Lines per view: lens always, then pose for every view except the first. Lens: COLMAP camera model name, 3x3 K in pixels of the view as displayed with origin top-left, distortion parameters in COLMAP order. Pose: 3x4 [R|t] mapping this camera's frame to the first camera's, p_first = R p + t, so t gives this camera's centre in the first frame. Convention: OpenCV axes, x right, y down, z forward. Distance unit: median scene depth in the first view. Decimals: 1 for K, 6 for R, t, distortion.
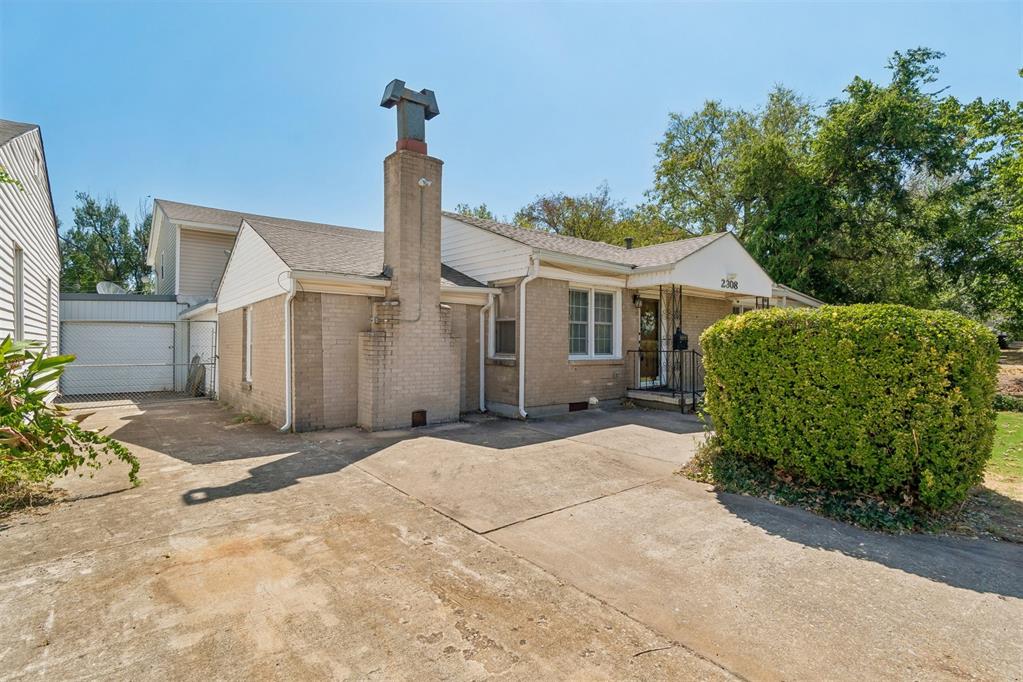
lens RADIAL K [[483.1, 0, 511.5], [0, 483.1, 341.0], [0, 0, 1]] dist [0.001819, 0.000518]
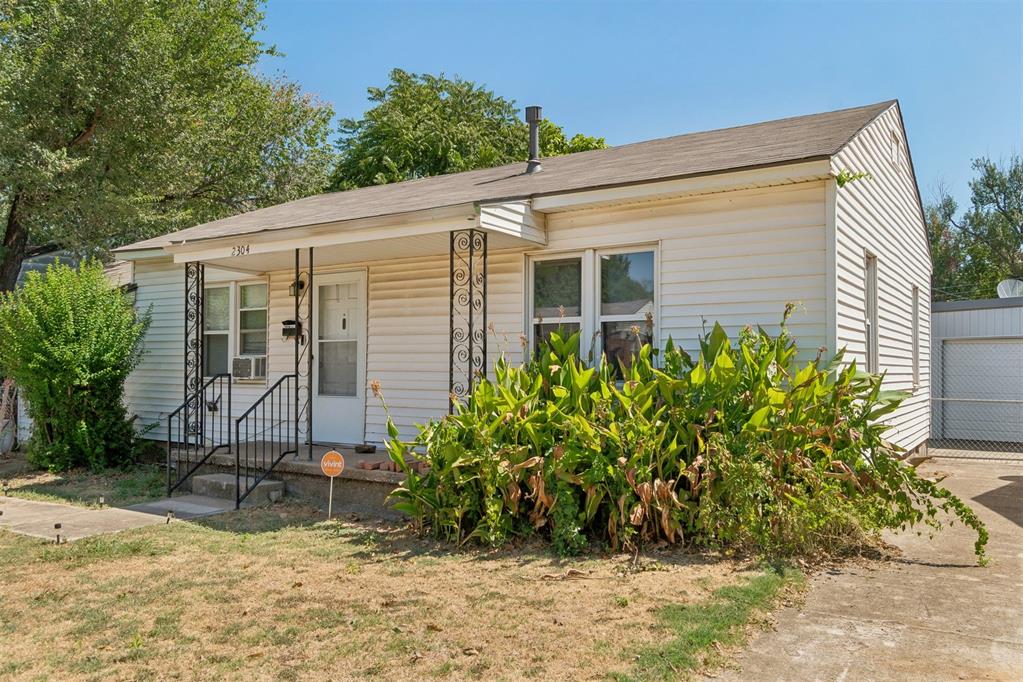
lens RADIAL K [[792.2, 0, 511.5], [0, 792.2, 341.0], [0, 0, 1]] dist [-0.002016, 0.000129]
pose [[0.295536, -0.033588, -0.954741, 0.149071], [0.002807, 0.999408, -0.034290, 0.004096], [0.955328, 0.007454, 0.295455, -0.008492]]
